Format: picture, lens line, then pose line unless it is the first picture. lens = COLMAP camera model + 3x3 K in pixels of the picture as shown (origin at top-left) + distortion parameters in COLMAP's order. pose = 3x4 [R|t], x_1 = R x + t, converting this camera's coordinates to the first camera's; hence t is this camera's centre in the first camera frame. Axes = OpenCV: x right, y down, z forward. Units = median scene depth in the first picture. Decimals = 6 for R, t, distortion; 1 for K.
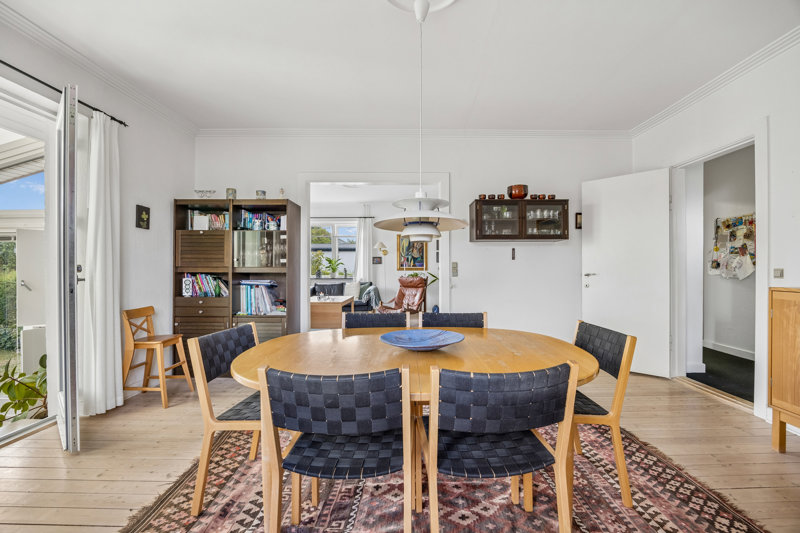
lens RADIAL K [[364.9, 0, 401.1], [0, 364.9, 269.2], [0, 0, 1]] dist [-0.000416, -0.000031]
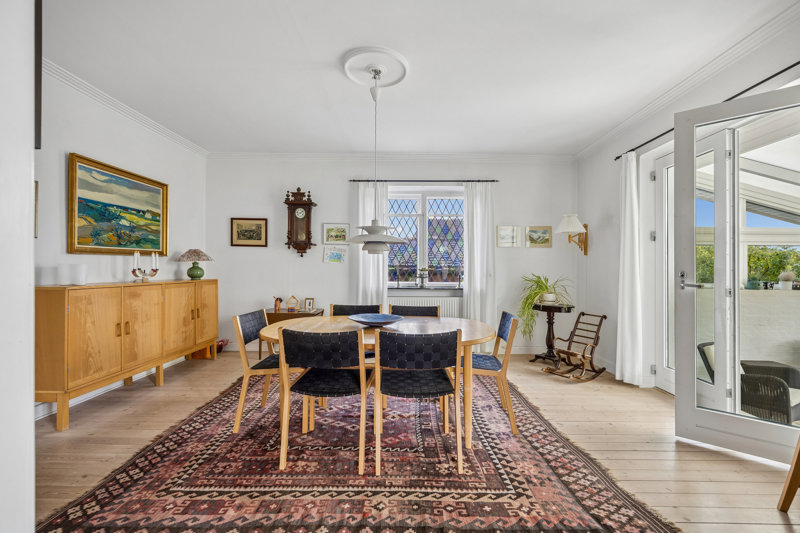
lens RADIAL K [[364.9, 0, 401.8], [0, 364.9, 266.1], [0, 0, 1]] dist [-0.000416, -0.000031]
pose [[-0.999966, -0.006111, -0.005500, -0.027813], [-0.006077, 0.999963, -0.006151, -0.016880], [0.005537, -0.006118, -0.999966, 2.258034]]
